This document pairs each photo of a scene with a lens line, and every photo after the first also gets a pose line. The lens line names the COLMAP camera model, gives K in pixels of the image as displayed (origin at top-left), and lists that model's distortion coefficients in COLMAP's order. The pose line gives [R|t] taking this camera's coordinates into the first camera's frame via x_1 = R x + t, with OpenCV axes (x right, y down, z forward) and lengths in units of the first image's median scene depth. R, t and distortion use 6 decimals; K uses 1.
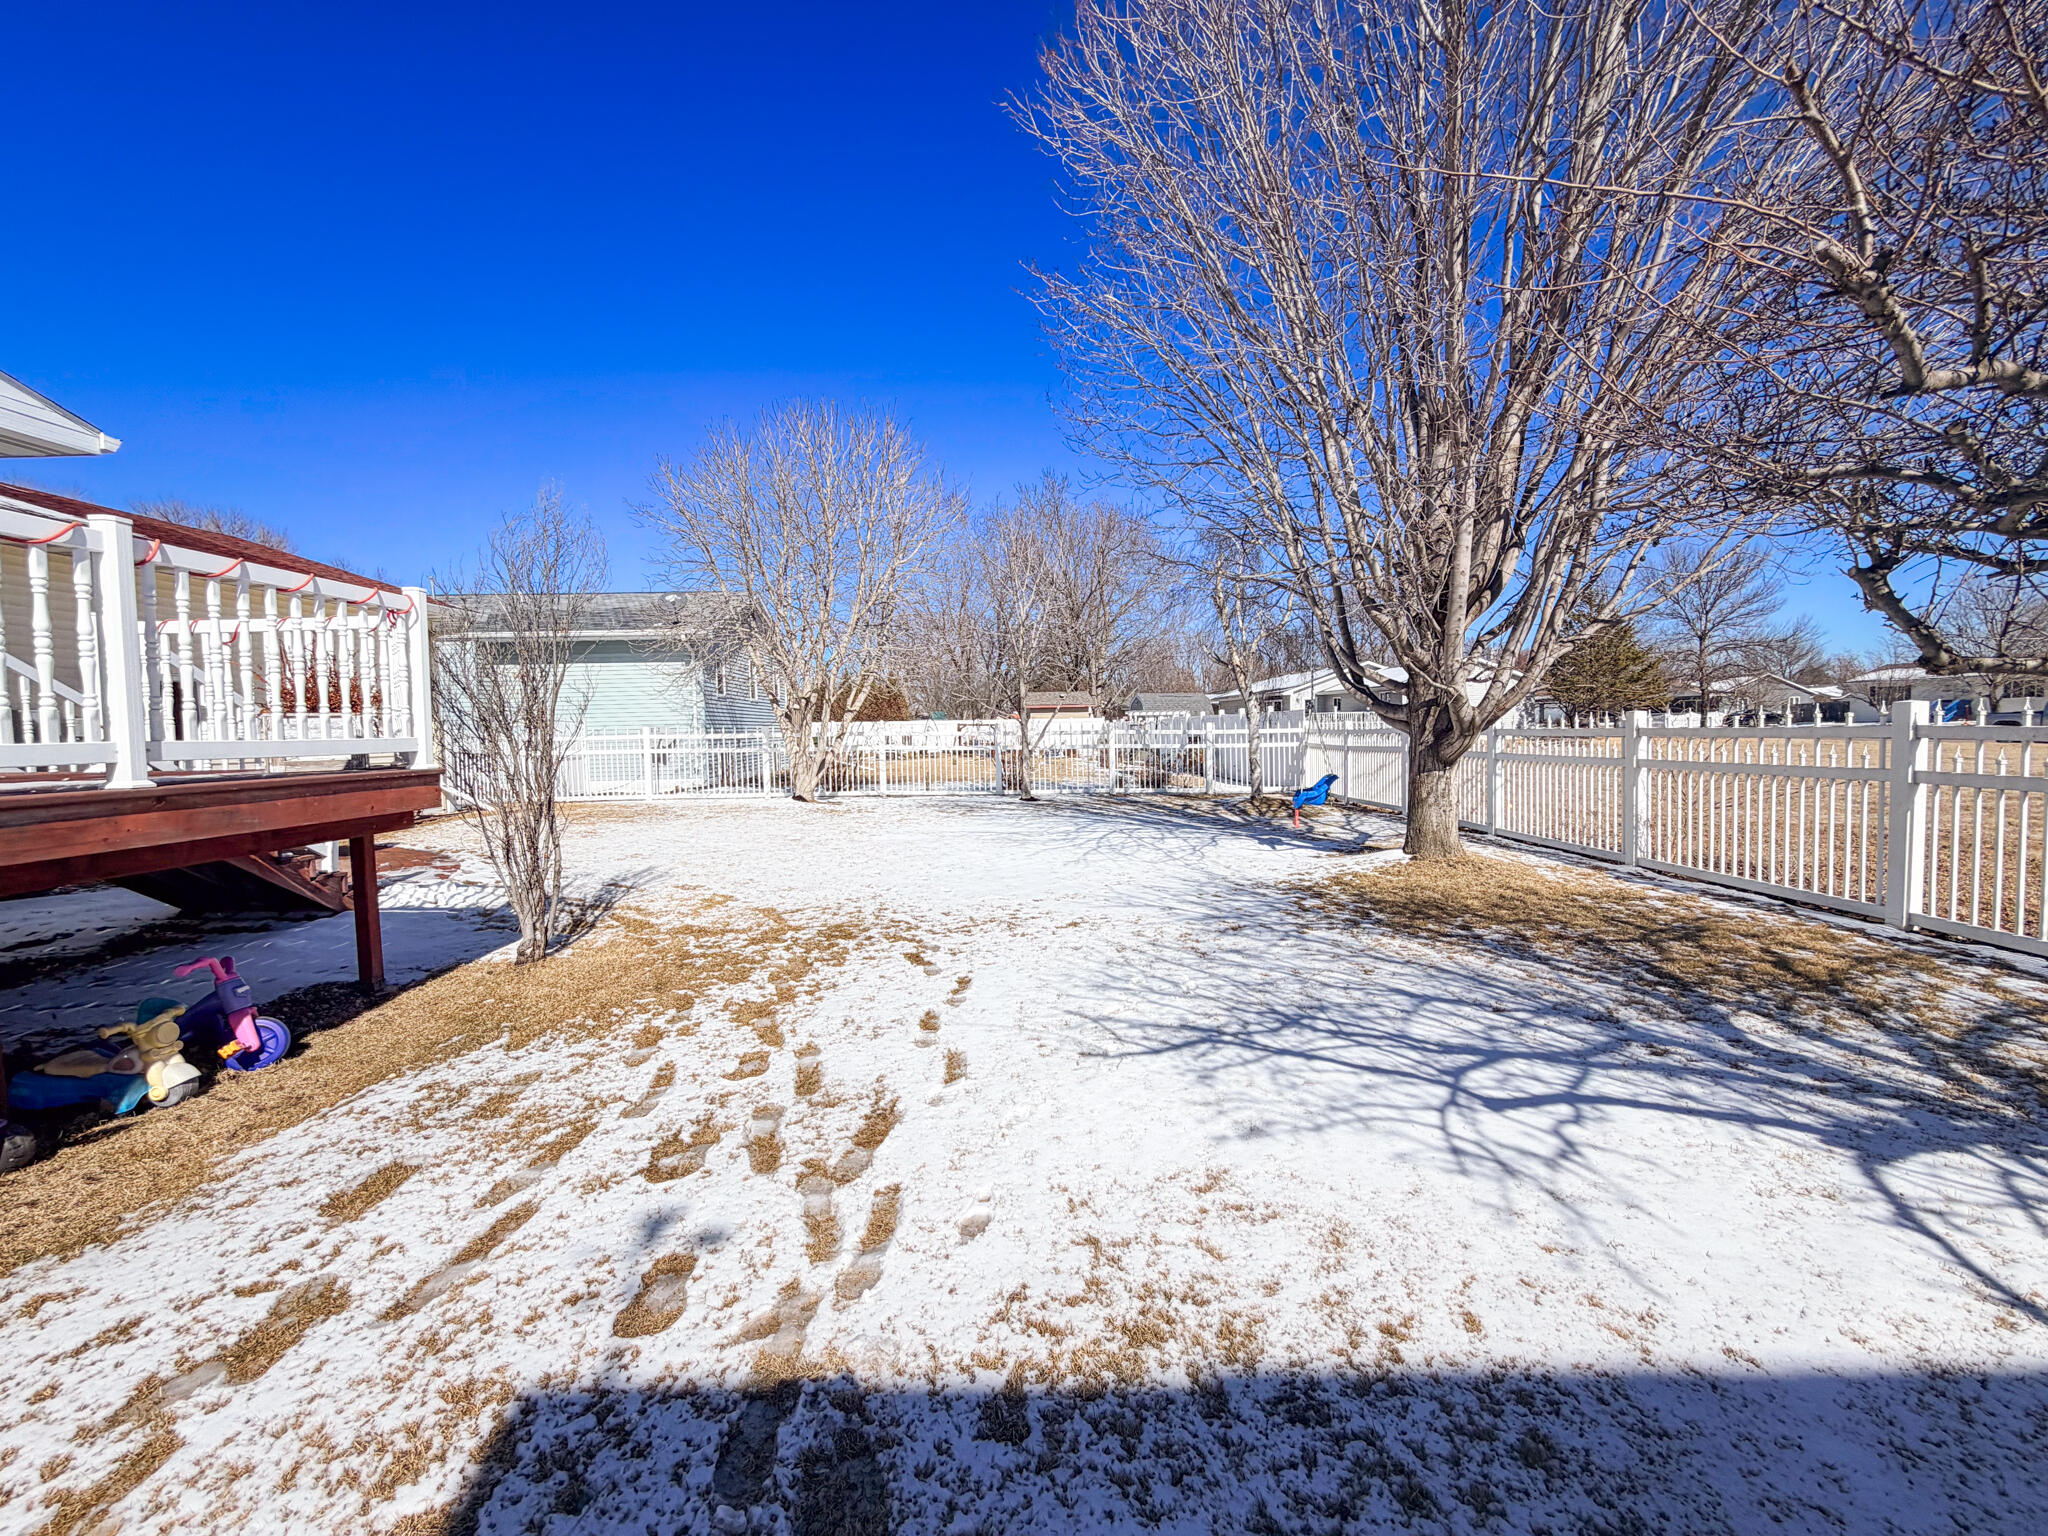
lens RADIAL K [[815.6, 0, 1027.3], [0, 815.6, 767.9], [0, 0, 1]] dist [0.000299, -0.000039]
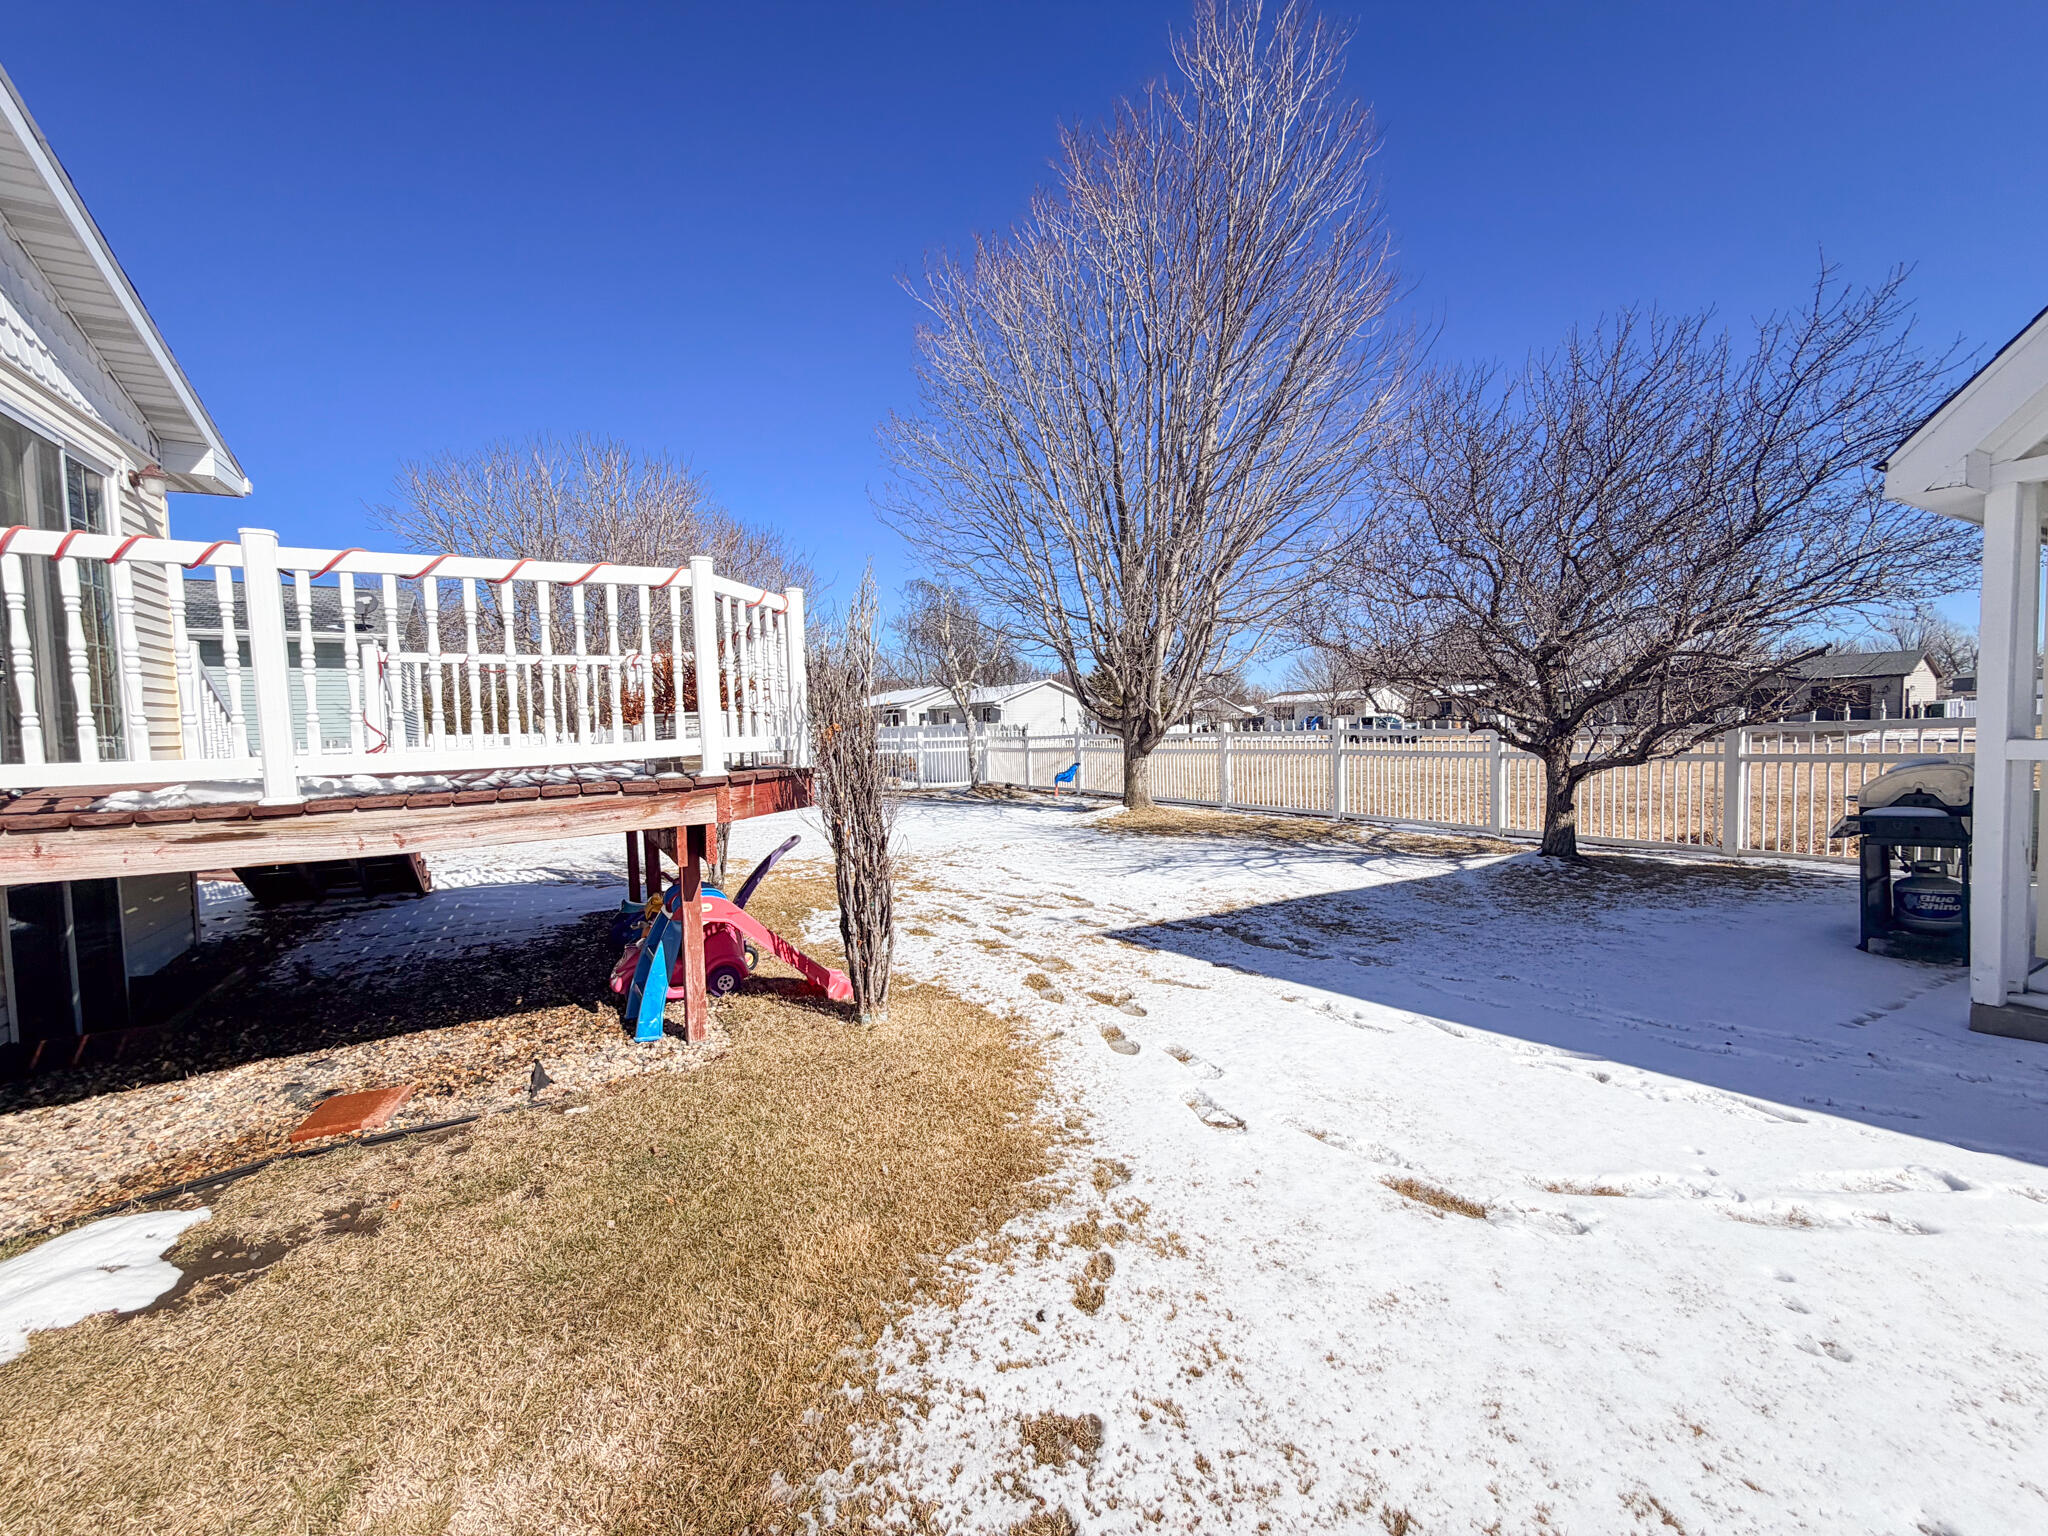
lens RADIAL K [[815.6, 0, 1022.5], [0, 815.6, 771.5], [0, 0, 1]] dist [0.000299, -0.000039]
pose [[0.871600, -0.027958, 0.489420, -1.042672], [0.033005, 0.999454, -0.001685, 0.051926], [-0.489106, 0.017622, 0.872046, -0.716293]]
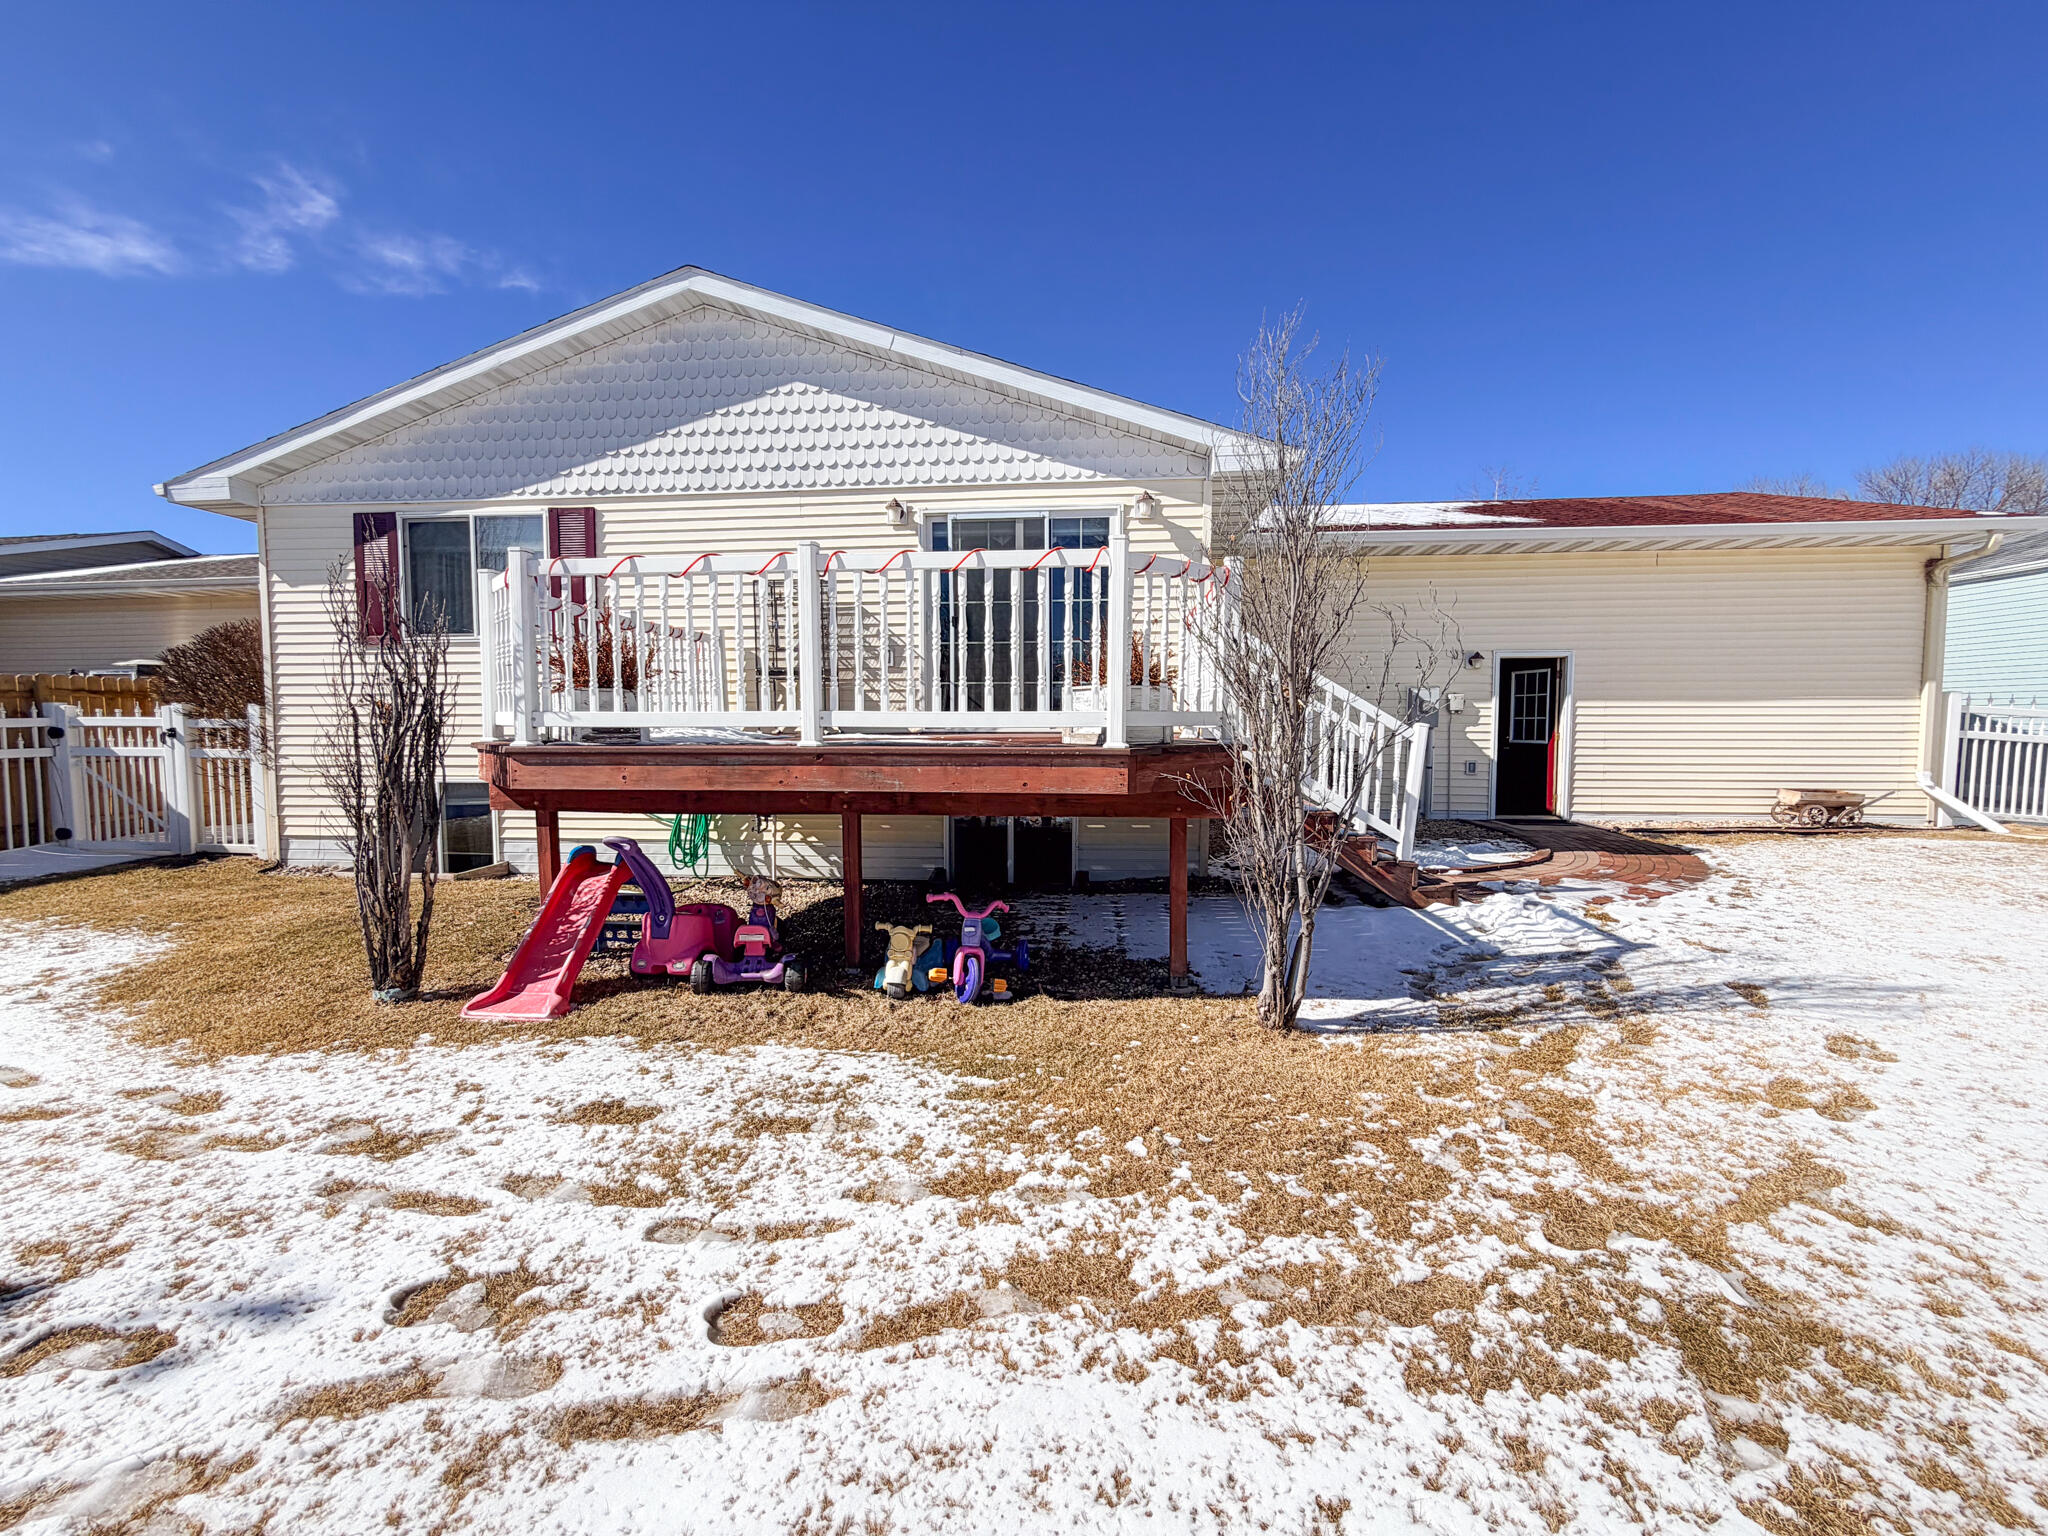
lens RADIAL K [[815.6, 0, 1014.1], [0, 815.6, 775.0], [0, 0, 1]] dist [0.000299, -0.000039]
pose [[-0.099484, 0.089237, -0.991030, 0.133932], [-0.048806, 0.994334, 0.094434, -0.050376], [0.993841, 0.057763, -0.094565, 1.032132]]
